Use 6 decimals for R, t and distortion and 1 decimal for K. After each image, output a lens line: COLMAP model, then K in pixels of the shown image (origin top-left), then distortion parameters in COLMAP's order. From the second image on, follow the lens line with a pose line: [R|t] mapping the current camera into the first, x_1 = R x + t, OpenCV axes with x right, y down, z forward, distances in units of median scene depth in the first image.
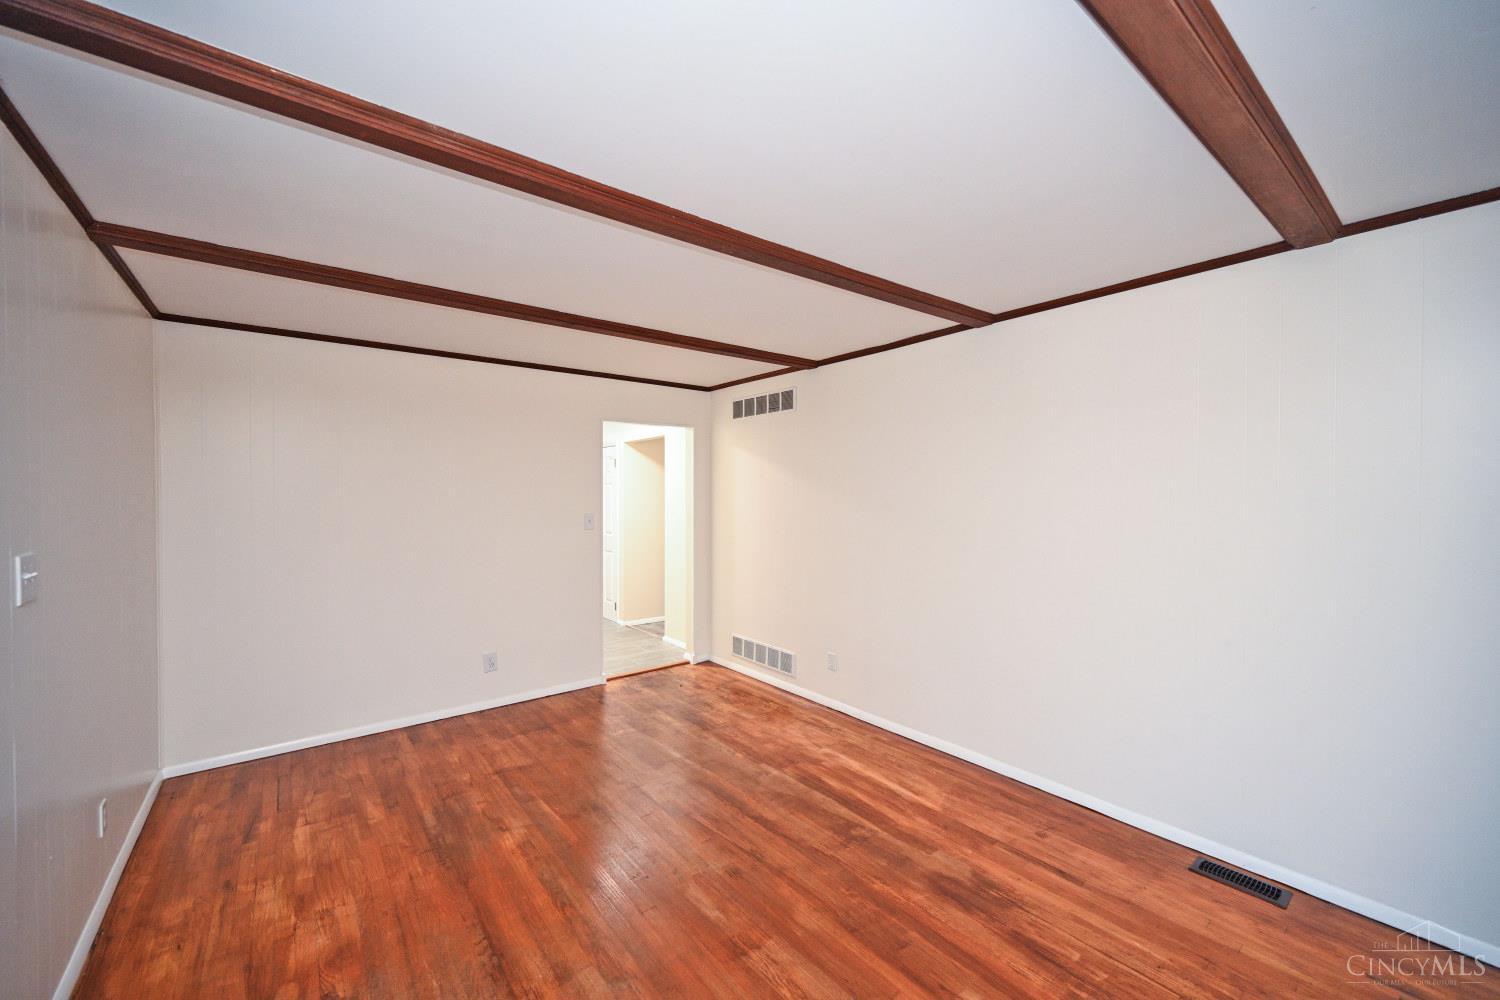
lens RADIAL K [[590.0, 0, 752.6], [0, 590.0, 495.9], [0, 0, 1]] dist [0.000795, -0.000073]
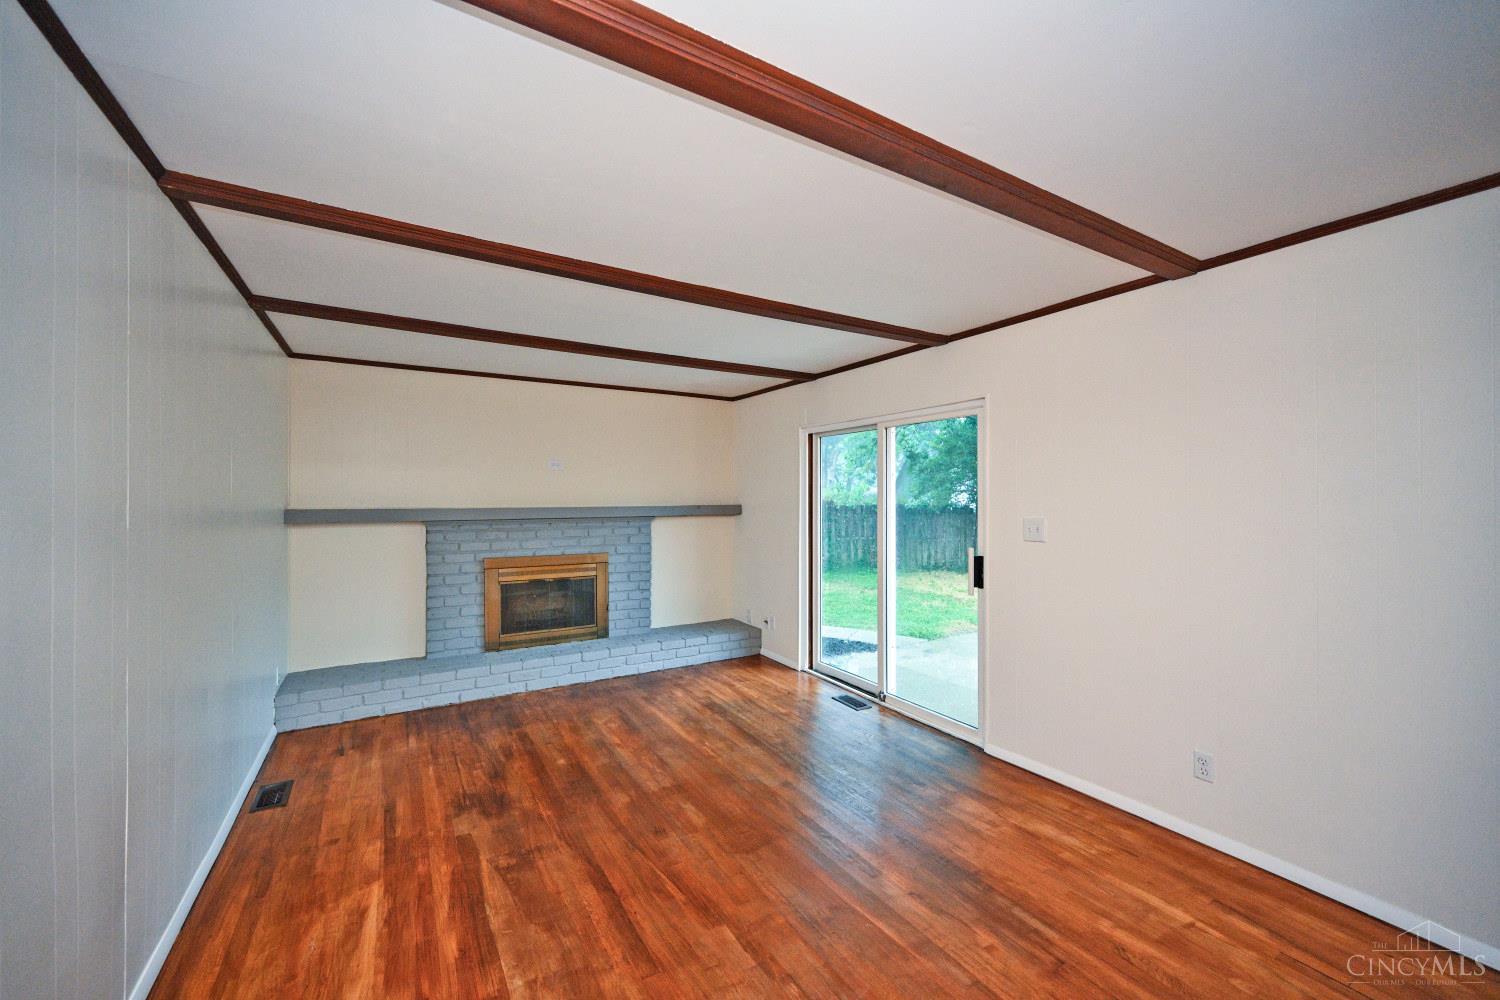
lens RADIAL K [[603.7, 0, 752.6], [0, 603.7, 501.7], [0, 0, 1]] dist [0.002134, 0.000085]
pose [[-0.991724, 0.000209, 0.128387, -0.291047], [0.001620, 0.999939, 0.010889, 0.011705], [-0.128377, 0.011007, -0.991664, 1.752132]]
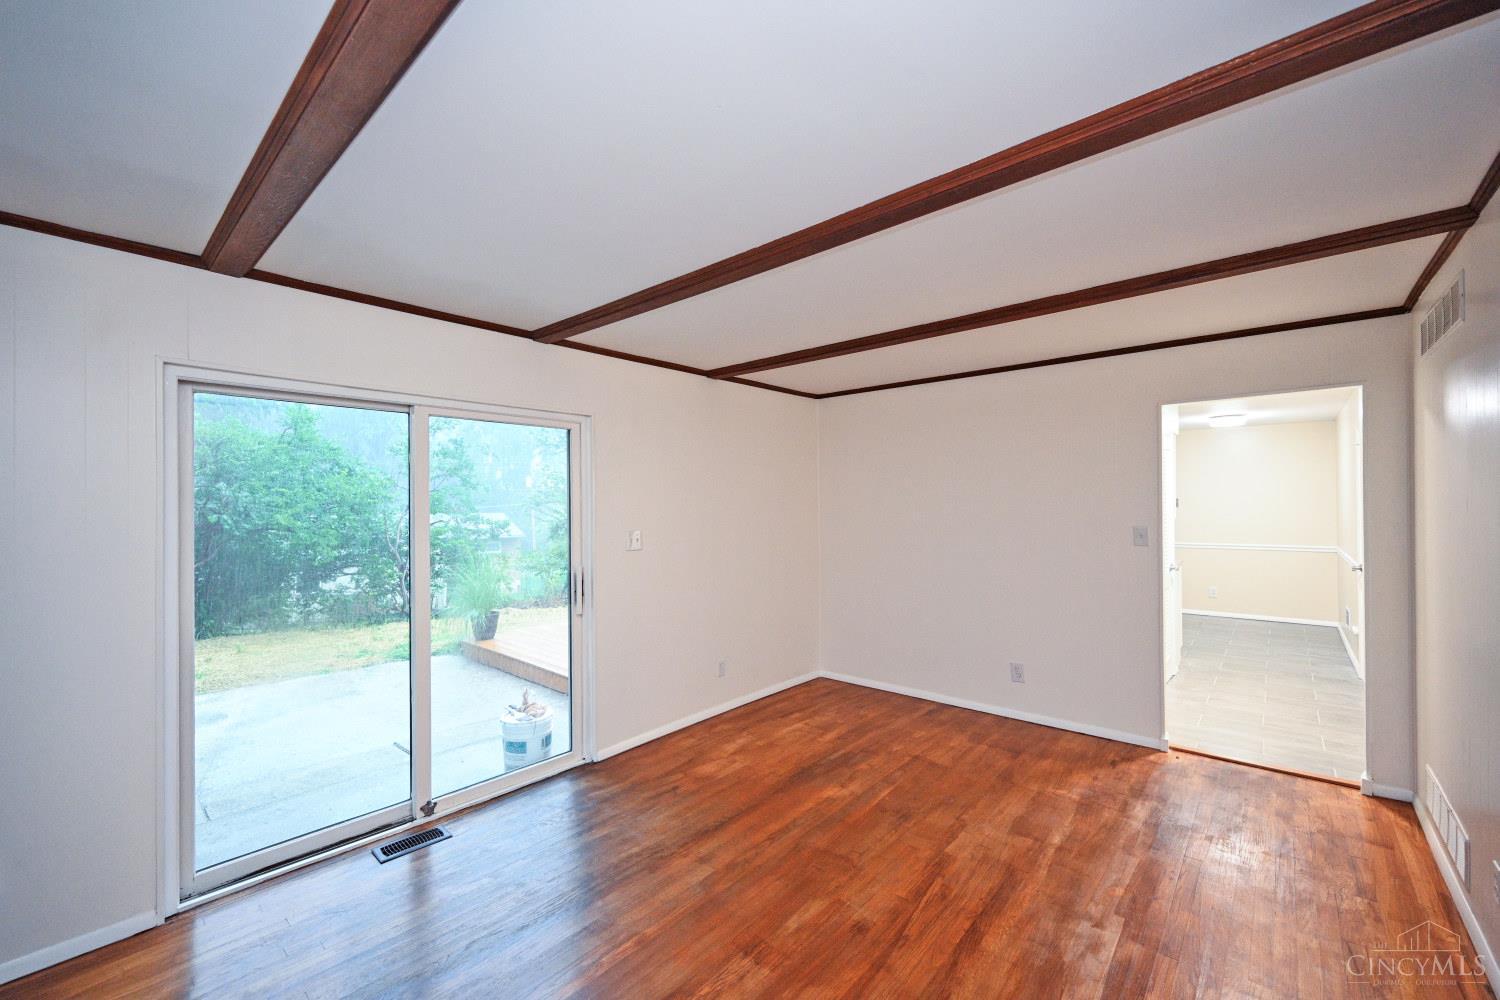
lens RADIAL K [[603.7, 0, 752.6], [0, 603.7, 501.7], [0, 0, 1]] dist [0.002134, 0.000085]
pose [[0.179819, -0.006325, -0.983679, 0.710358], [0.005504, 0.999970, -0.005424, -0.002644], [0.983684, -0.004439, 0.179849, 0.571277]]
